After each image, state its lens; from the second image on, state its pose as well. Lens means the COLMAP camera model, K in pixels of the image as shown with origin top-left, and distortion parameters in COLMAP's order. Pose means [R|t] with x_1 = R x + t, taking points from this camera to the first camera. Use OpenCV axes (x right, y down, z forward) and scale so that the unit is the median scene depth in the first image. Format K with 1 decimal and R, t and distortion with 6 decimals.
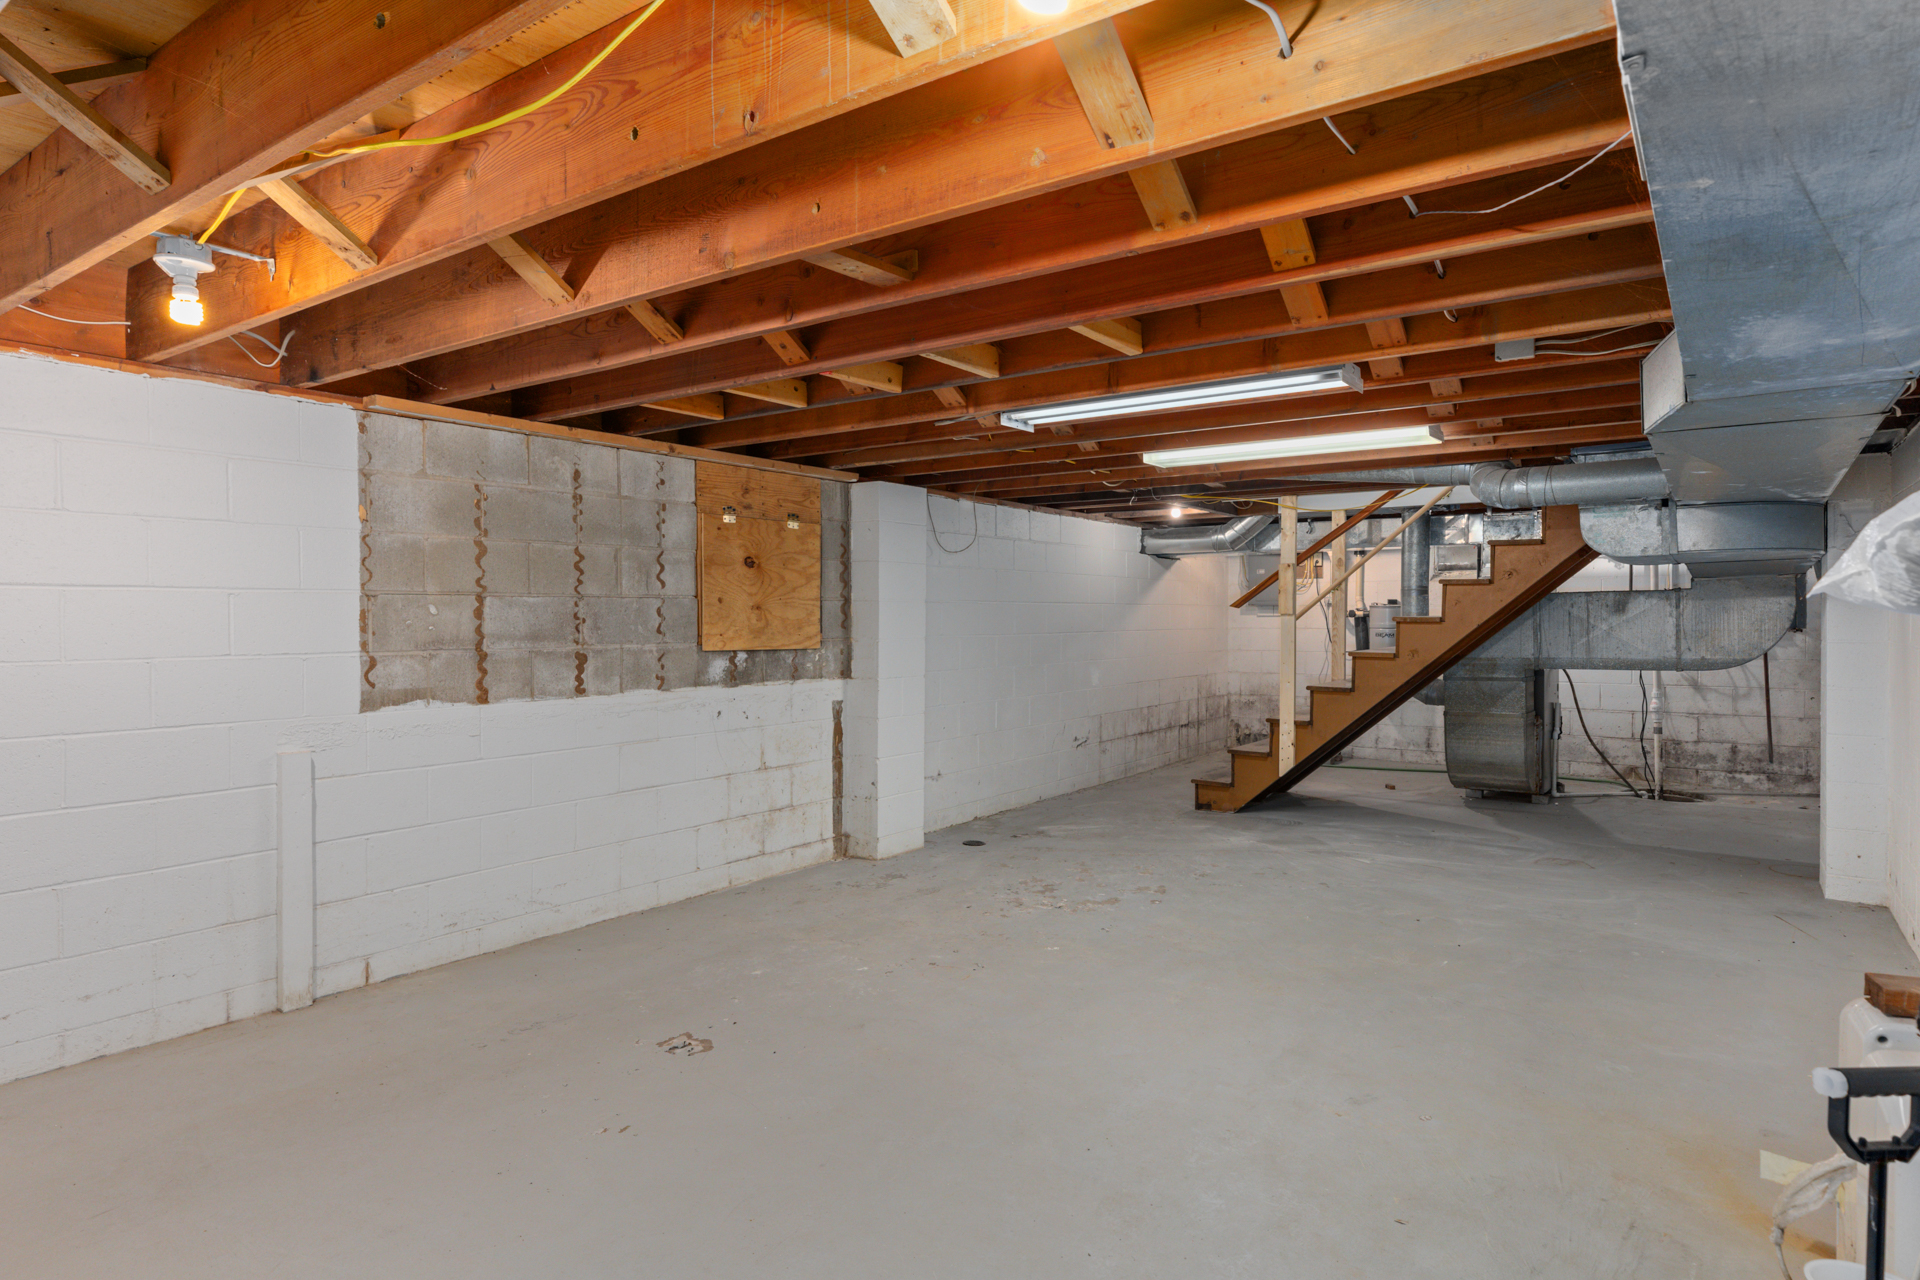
lens RADIAL K [[1083.0, 0, 949.3], [0, 1083.0, 636.4], [0, 0, 1]] dist [0.006179, 0.000143]
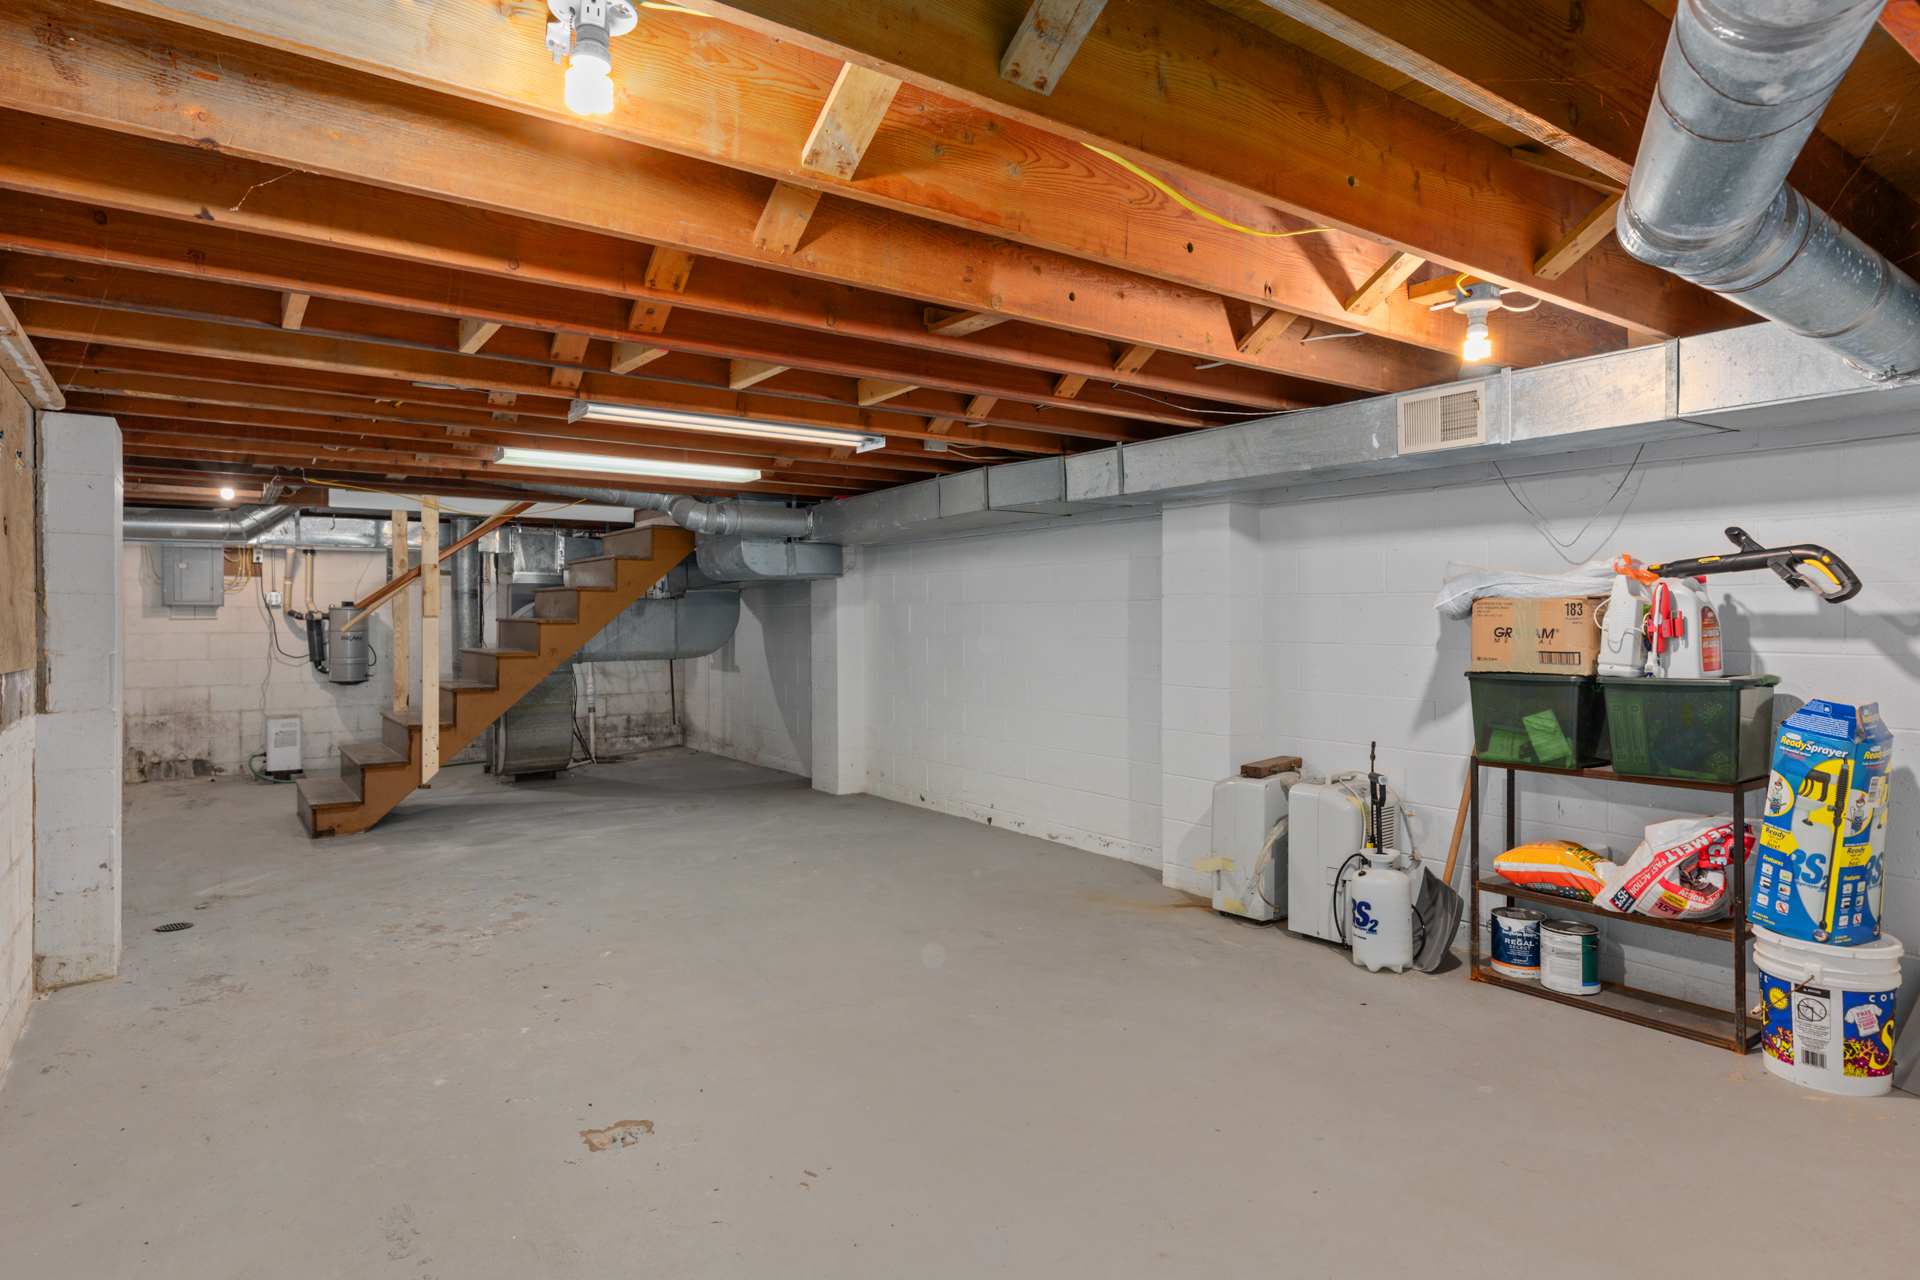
lens RADIAL K [[1083.0, 0, 950.1], [0, 1083.0, 630.8], [0, 0, 1]] dist [0.006179, 0.000143]
pose [[0.317758, -0.010695, 0.948111, -0.459082], [0.020013, 0.999789, 0.004571, -0.001995], [-0.947960, 0.017522, 0.317906, 0.241514]]
